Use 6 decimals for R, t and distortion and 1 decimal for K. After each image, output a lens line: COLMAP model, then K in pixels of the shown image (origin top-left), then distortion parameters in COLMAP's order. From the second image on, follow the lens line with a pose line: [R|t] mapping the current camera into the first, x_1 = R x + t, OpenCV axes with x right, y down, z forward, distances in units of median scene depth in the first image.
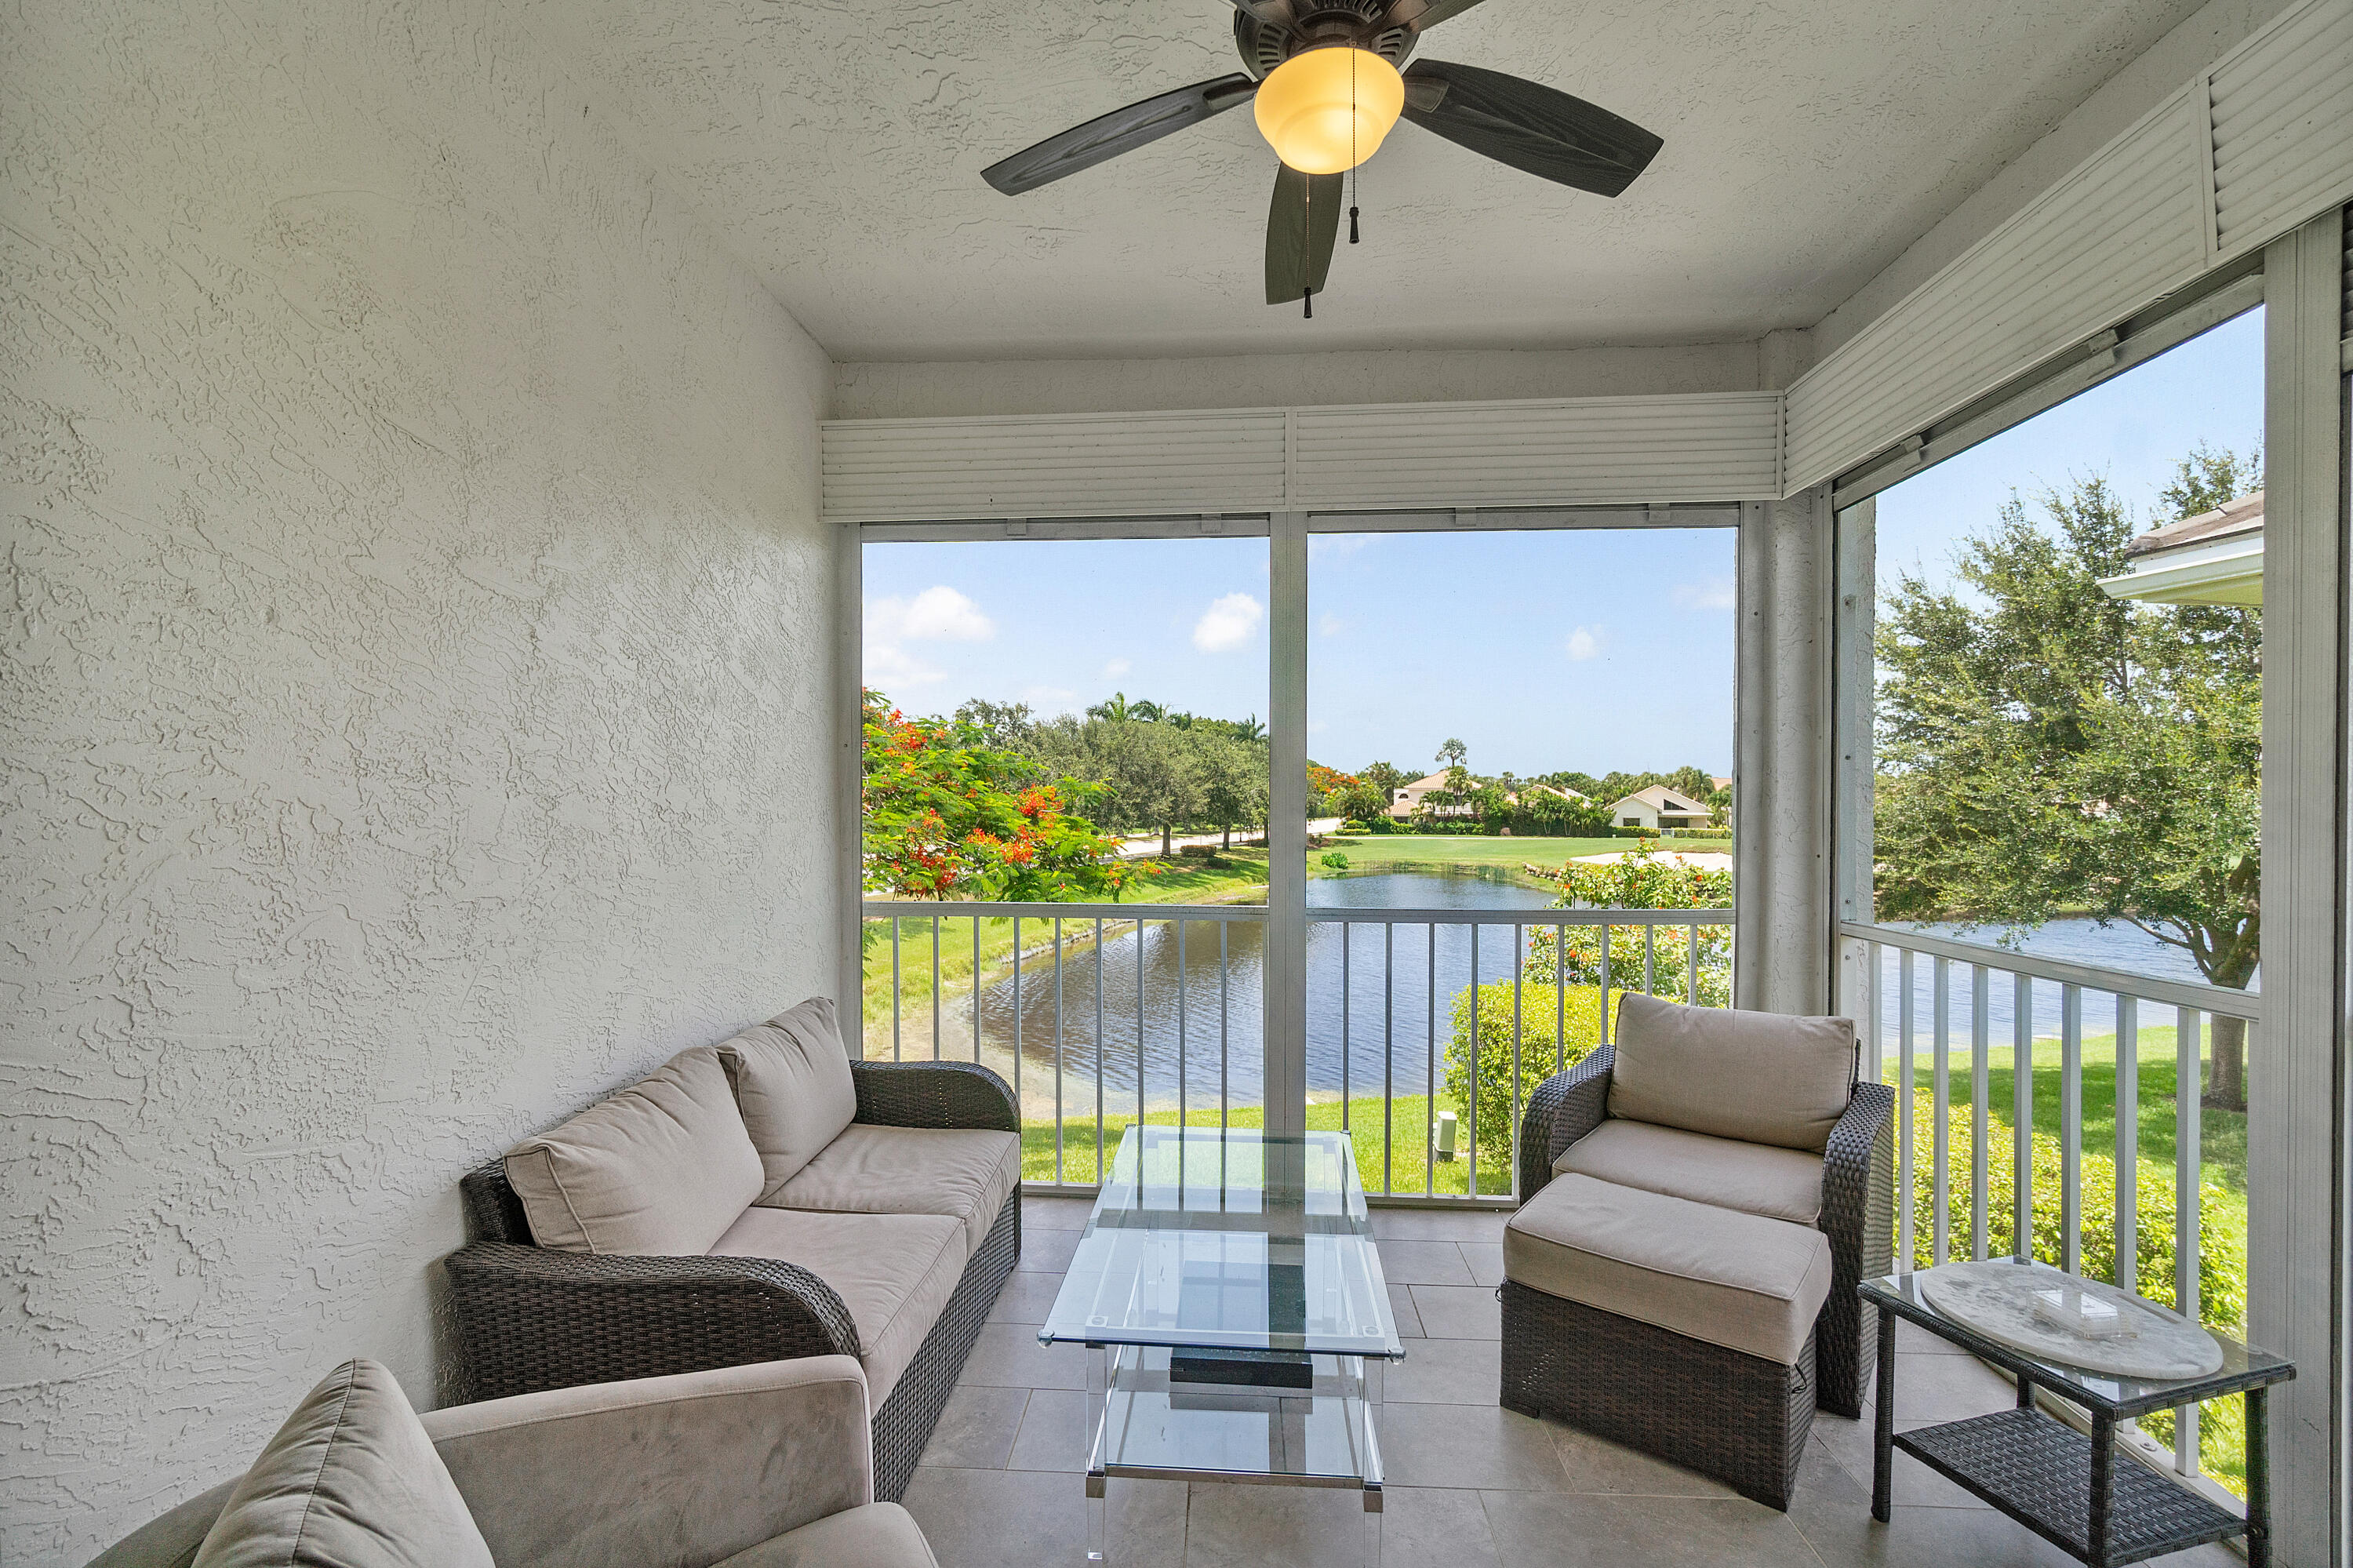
lens RADIAL K [[1027.5, 0, 1171.4], [0, 1027.5, 799.0], [0, 0, 1]] dist [-0.002671, -0.000111]
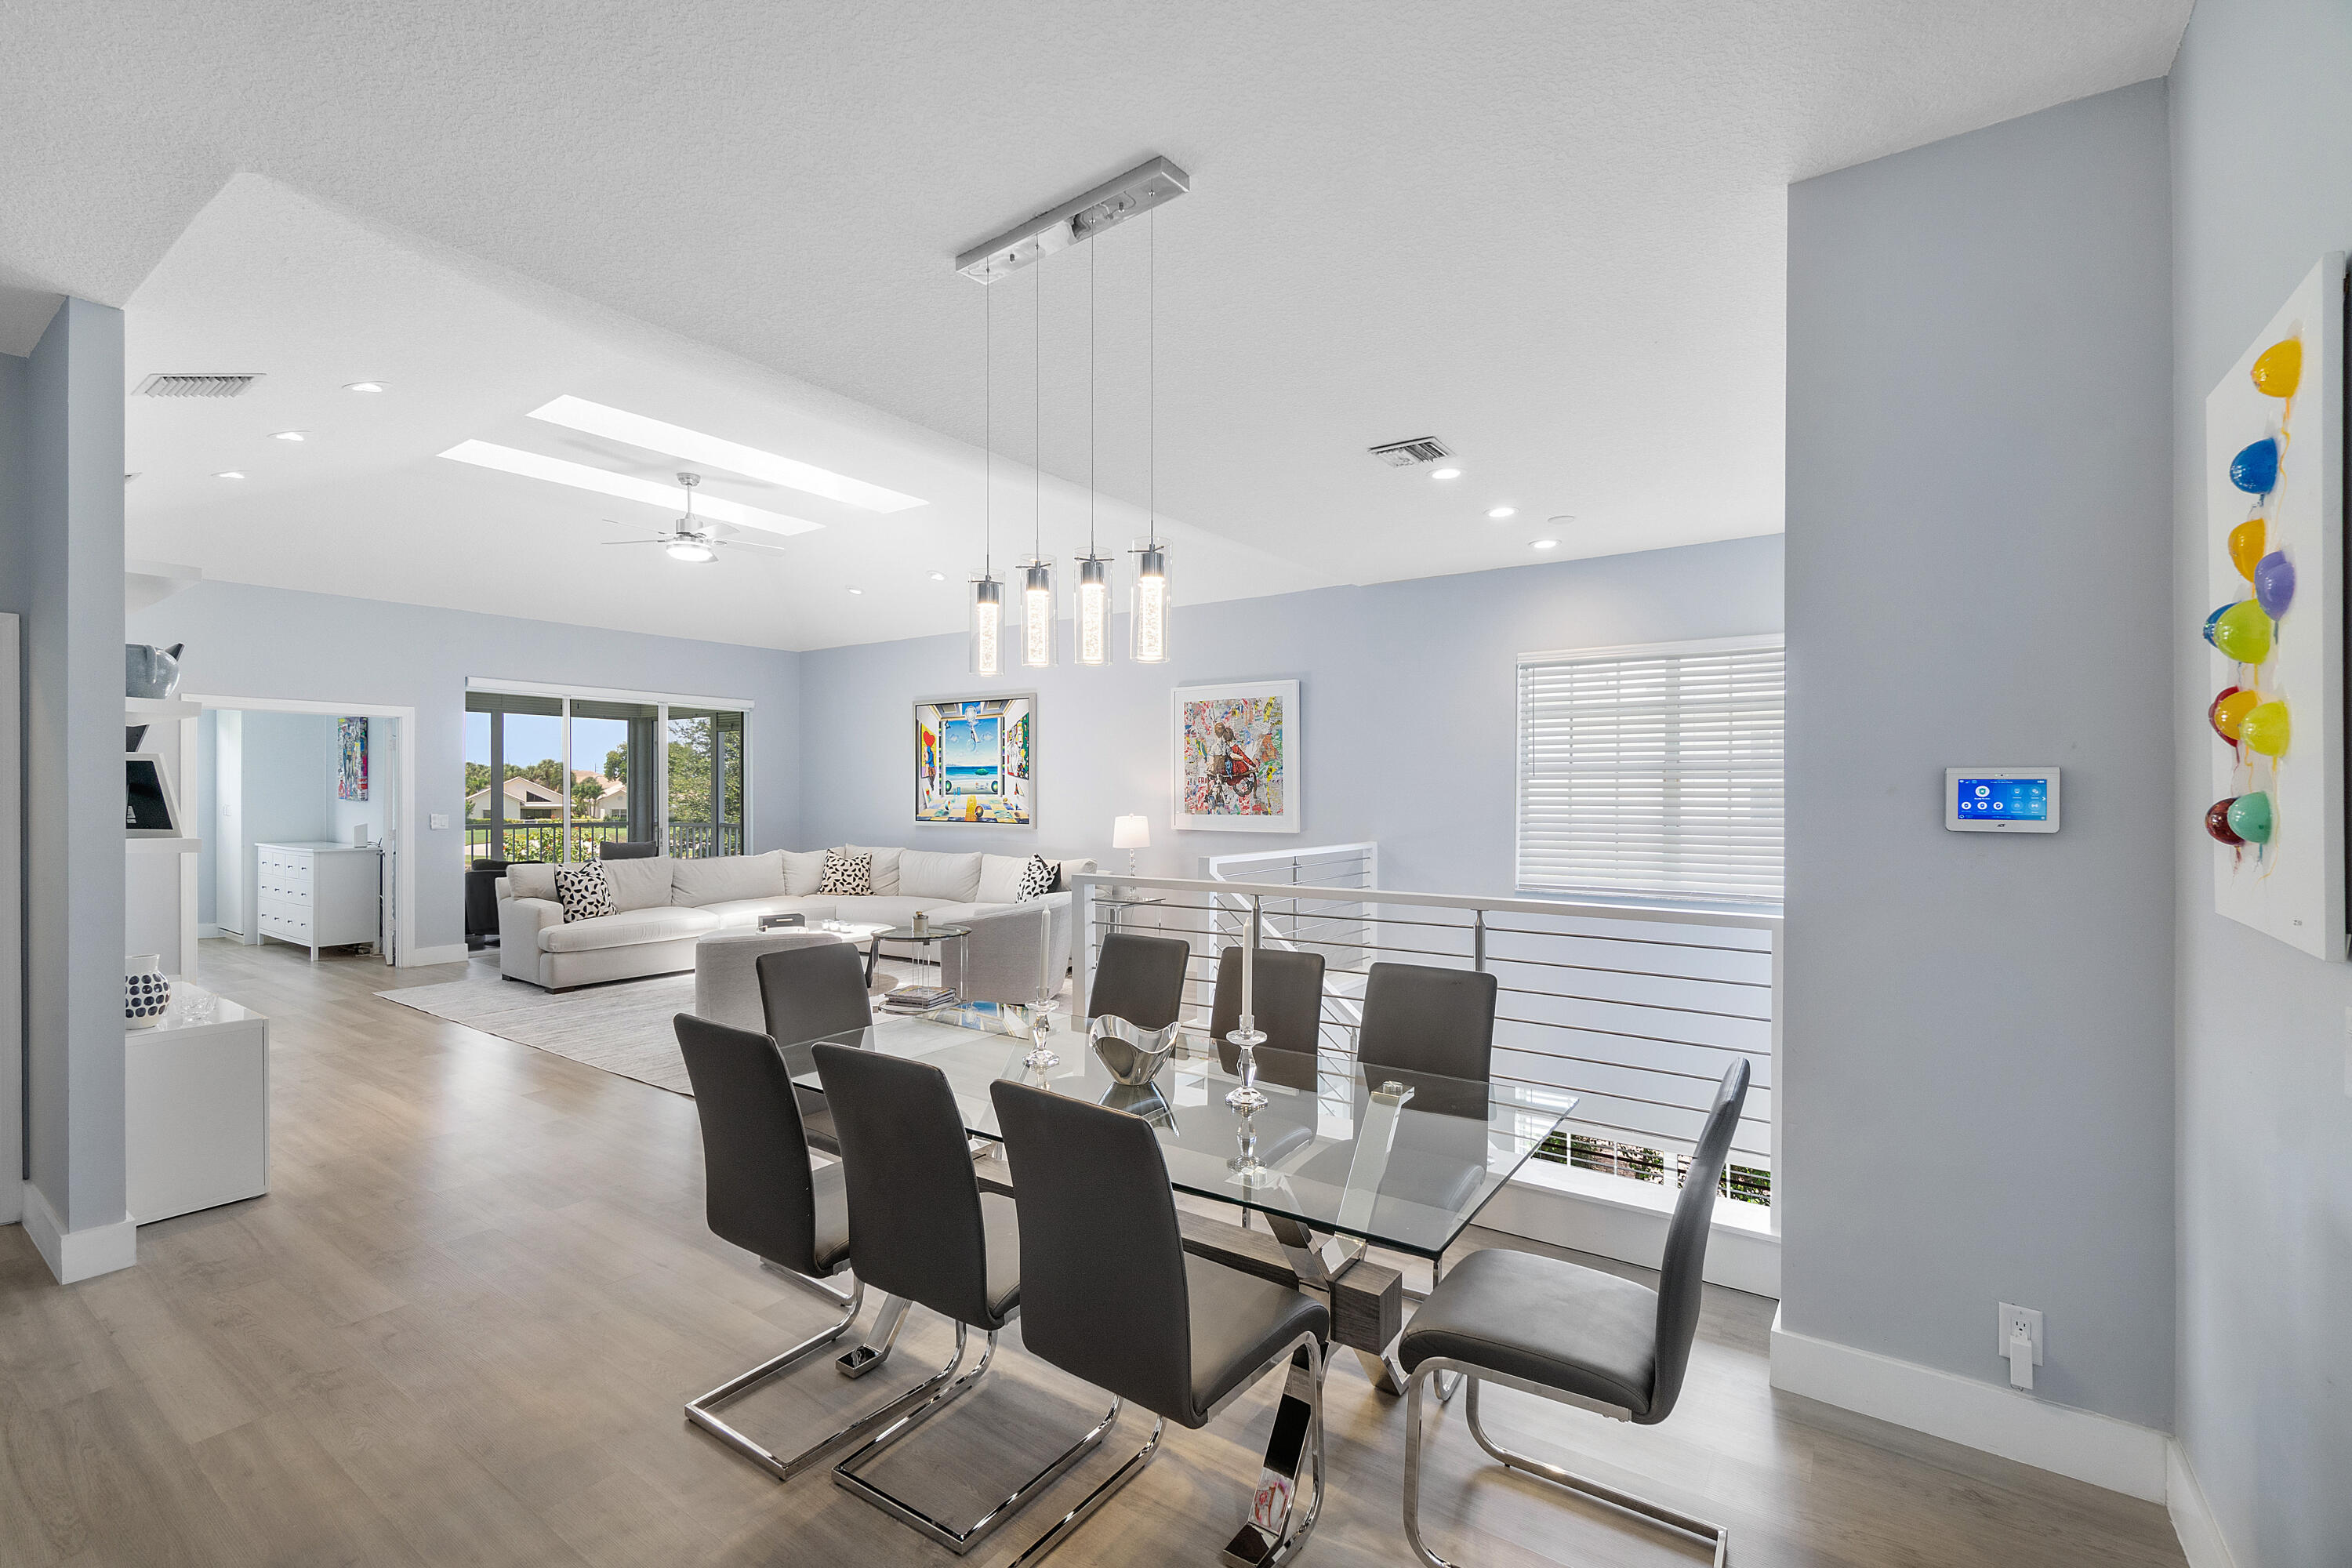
lens RADIAL K [[1018.0, 0, 1173.5], [0, 1018.0, 793.6], [0, 0, 1]] dist [-0.002600, -0.000519]
pose [[0.522965, 0.000639, 0.852354, -0.057041], [-0.002893, 0.999995, 0.001026, -0.000108], [-0.852349, -0.003002, 0.522964, -0.095777]]
